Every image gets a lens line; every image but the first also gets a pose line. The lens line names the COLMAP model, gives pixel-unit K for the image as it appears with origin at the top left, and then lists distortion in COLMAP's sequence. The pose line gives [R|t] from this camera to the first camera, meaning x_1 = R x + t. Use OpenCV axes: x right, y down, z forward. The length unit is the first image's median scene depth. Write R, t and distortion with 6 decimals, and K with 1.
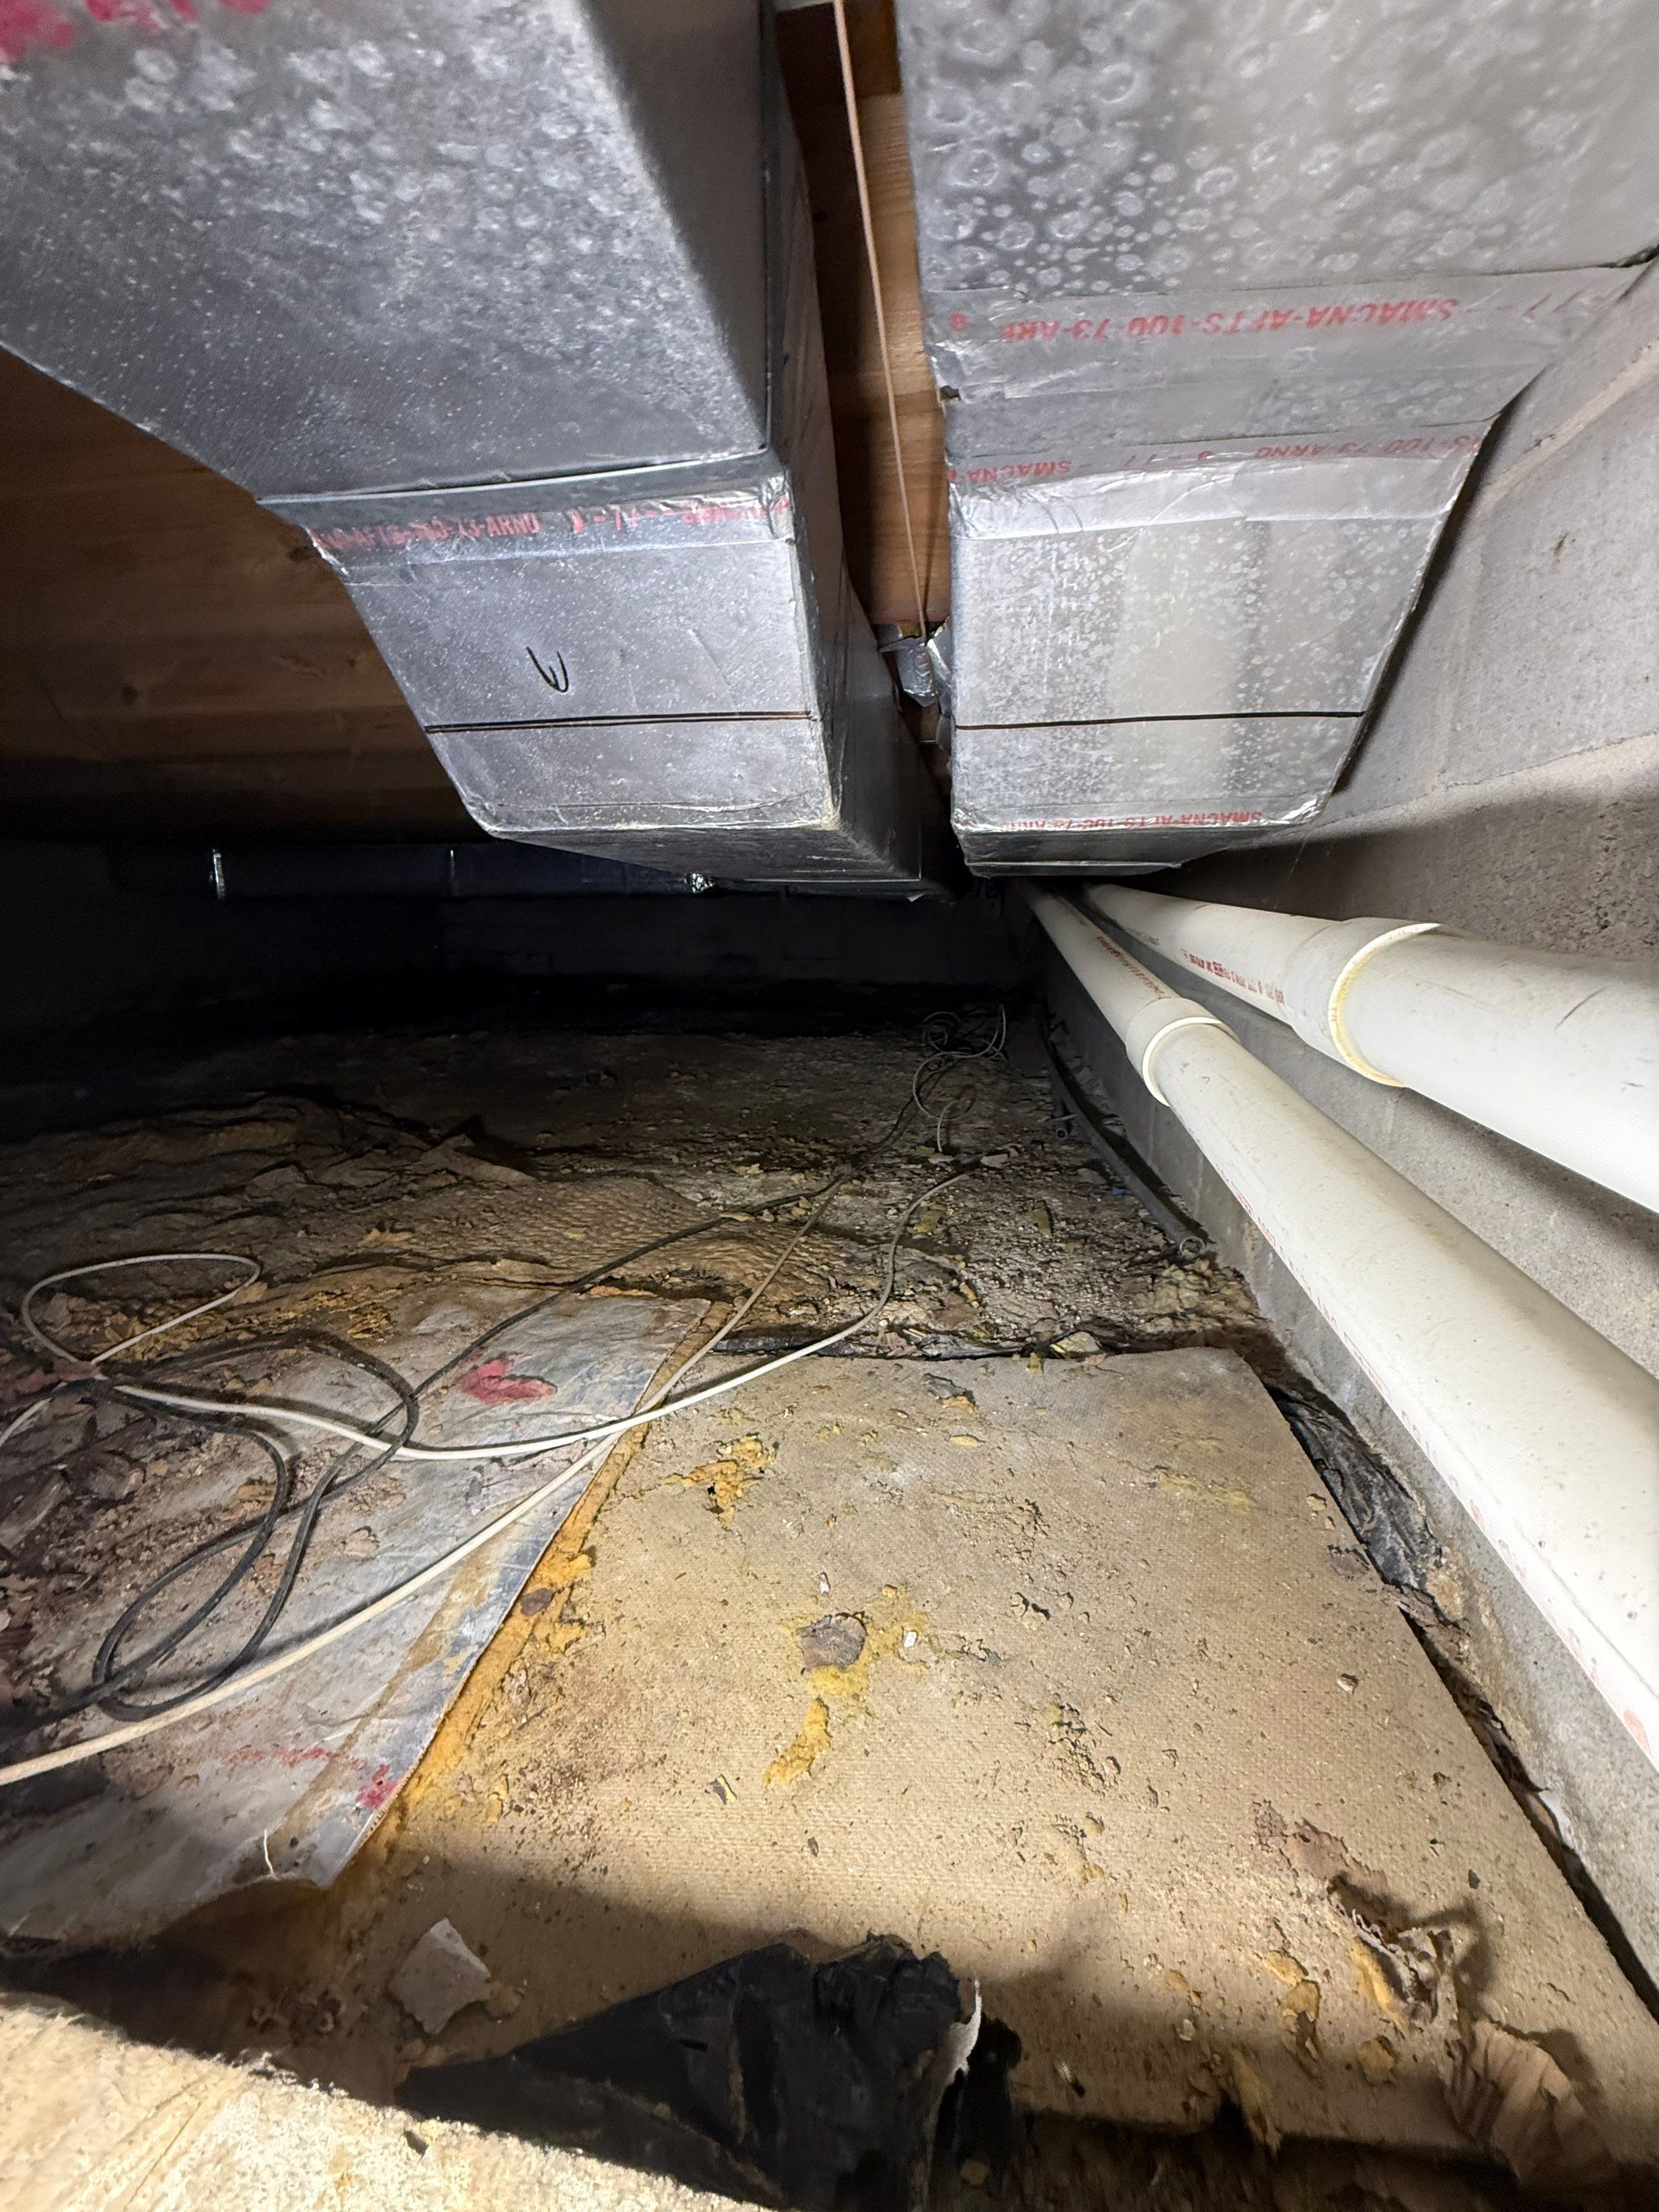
lens RADIAL K [[879.9, 0, 832.8], [0, 879.9, 1105.0], [0, 0, 1]] dist [-0.013965, 0.000548]
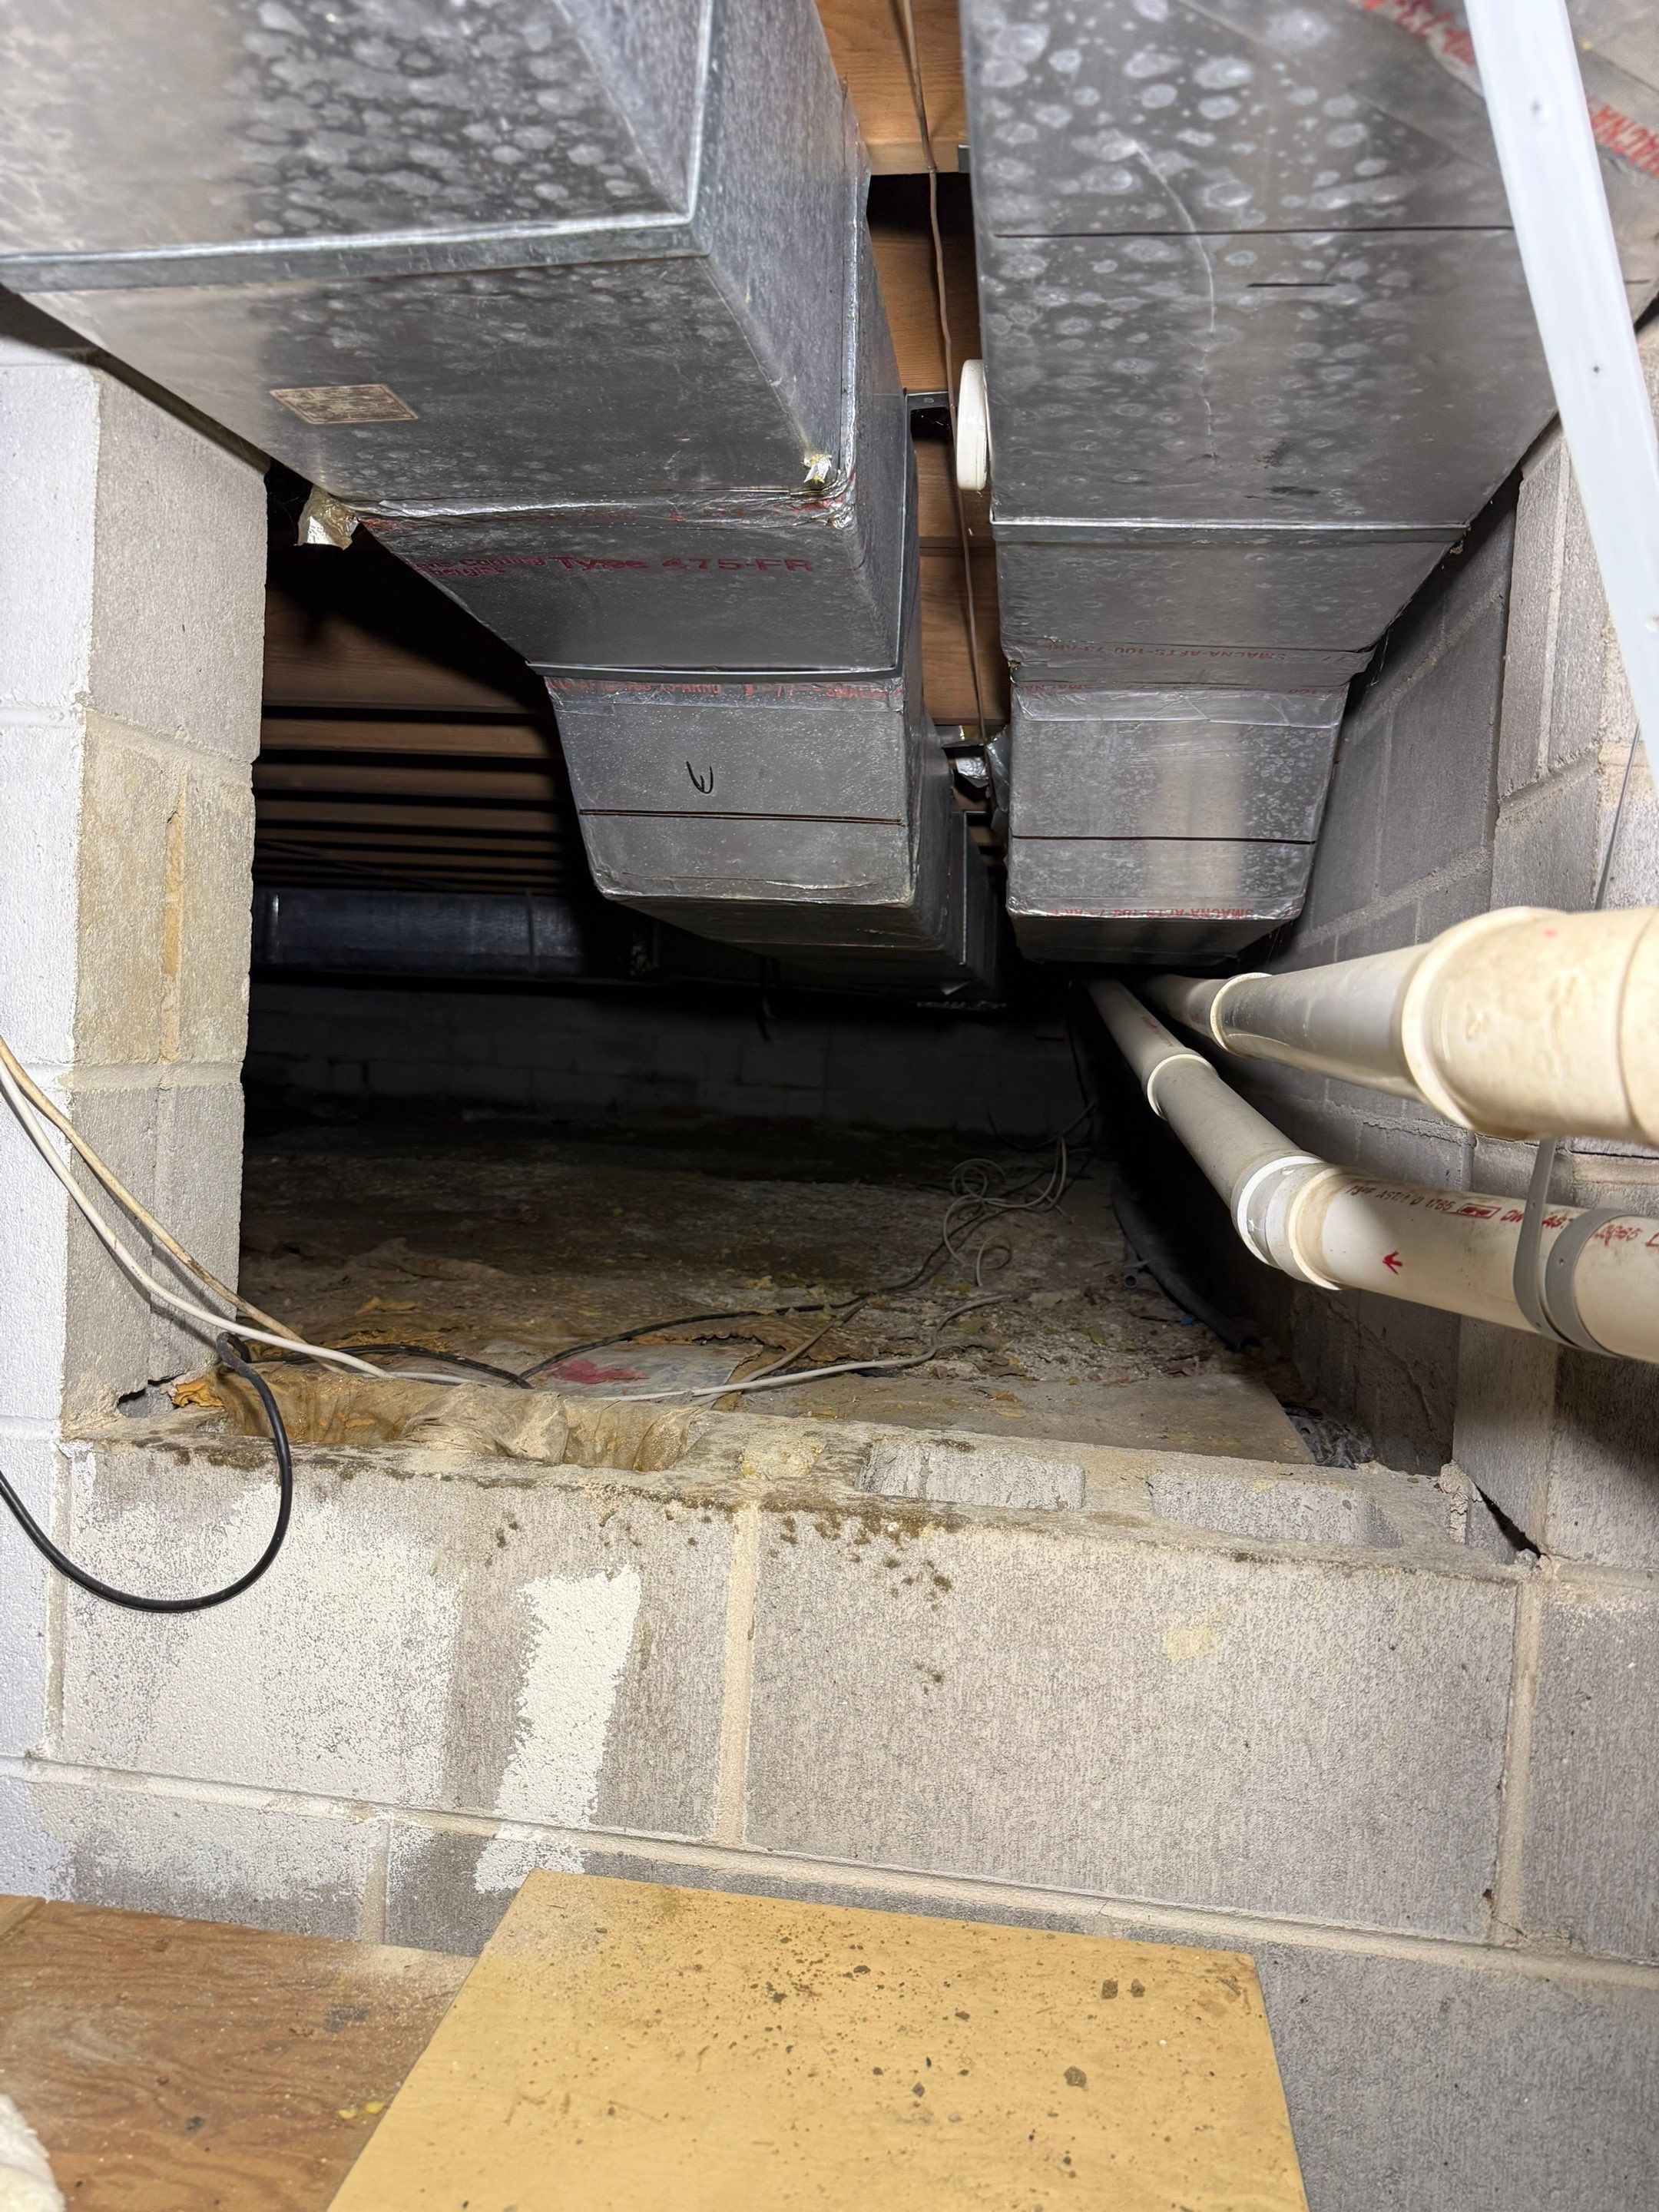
lens RADIAL K [[1548.9, 0, 824.3], [0, 1548.9, 1106.3], [0, 0, 1]] dist [0.006094, -0.019323]
pose [[0.998756, 0.042628, 0.025858, -0.165434], [-0.037750, 0.985353, -0.166295, 0.325075], [-0.032568, 0.165112, 0.985737, -1.084931]]
